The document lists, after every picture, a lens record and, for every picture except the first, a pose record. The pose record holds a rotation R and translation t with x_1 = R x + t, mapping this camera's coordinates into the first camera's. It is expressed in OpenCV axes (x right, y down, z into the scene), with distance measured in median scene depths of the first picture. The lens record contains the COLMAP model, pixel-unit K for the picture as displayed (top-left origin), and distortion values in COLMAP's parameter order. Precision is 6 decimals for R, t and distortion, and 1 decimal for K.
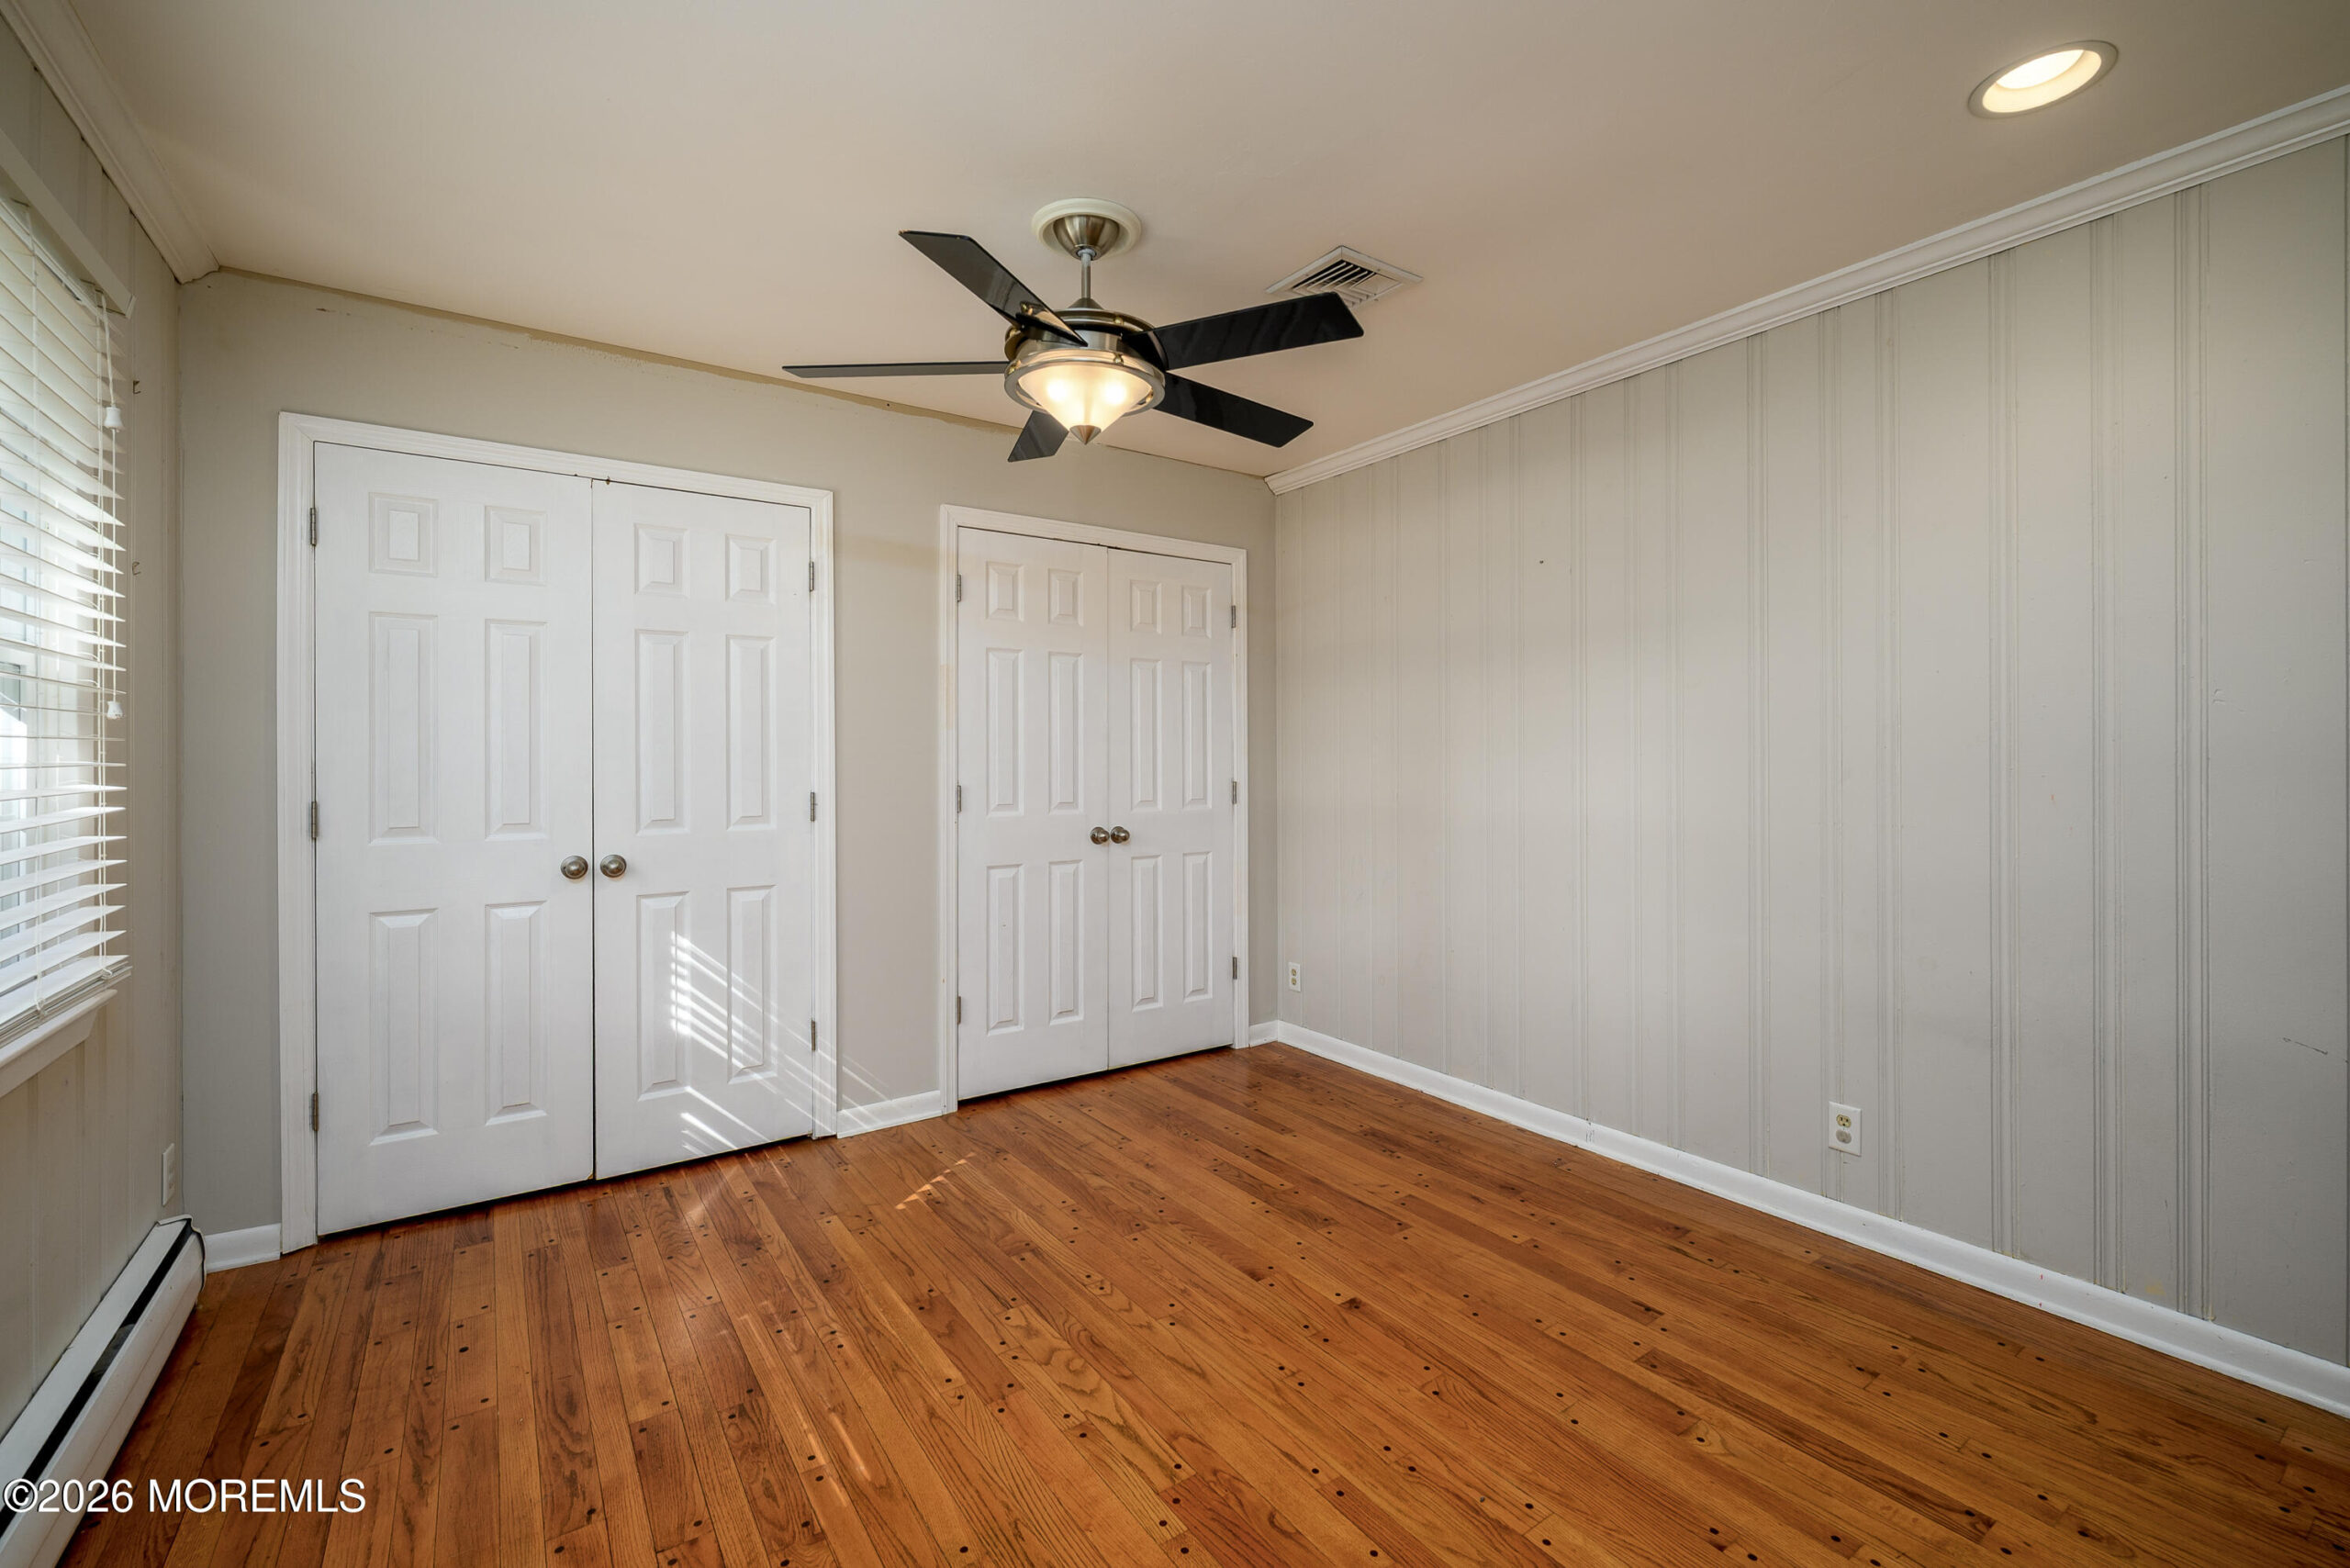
lens RADIAL K [[993.0, 0, 1182.1], [0, 993.0, 757.9], [0, 0, 1]] dist [0.000119, 0.000373]
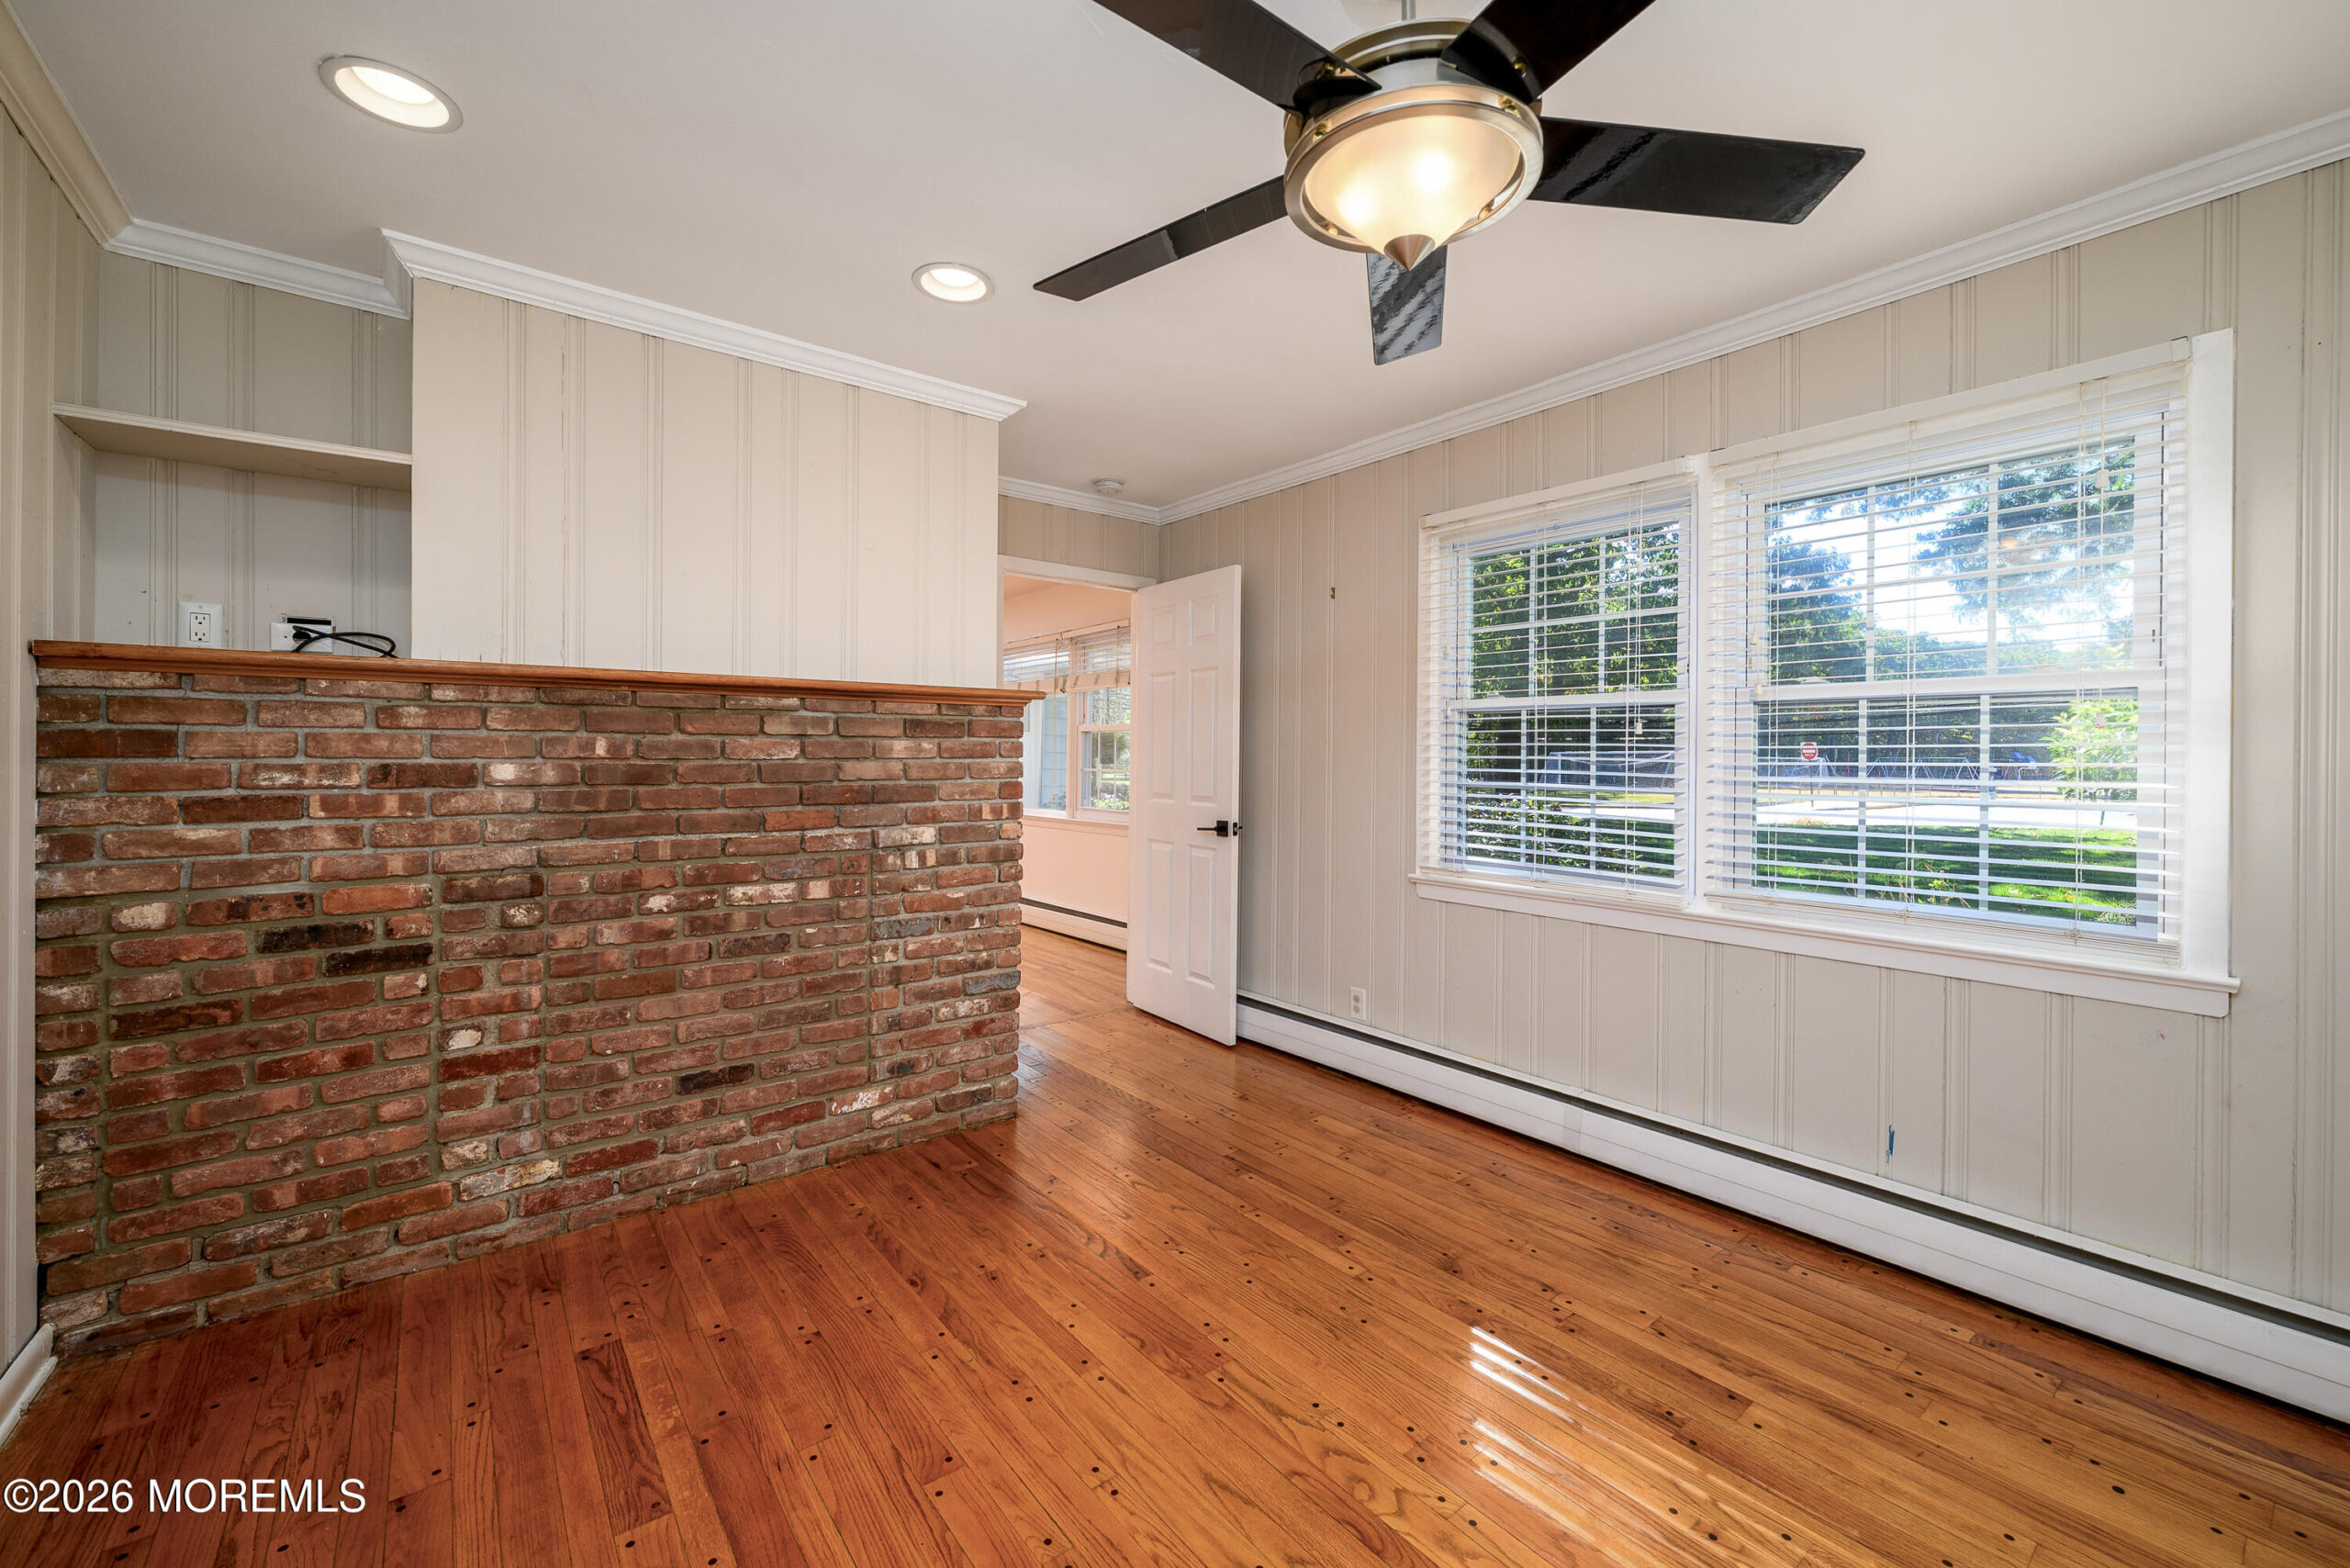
lens RADIAL K [[939.2, 0, 1173.3], [0, 939.2, 763.4], [0, 0, 1]] dist [0.000669, 0.000053]
pose [[-0.998571, -0.002642, -0.053382, 0.103973], [-0.003179, 0.999945, 0.009974, -0.003968], [0.053353, 0.010130, -0.998524, 1.956879]]
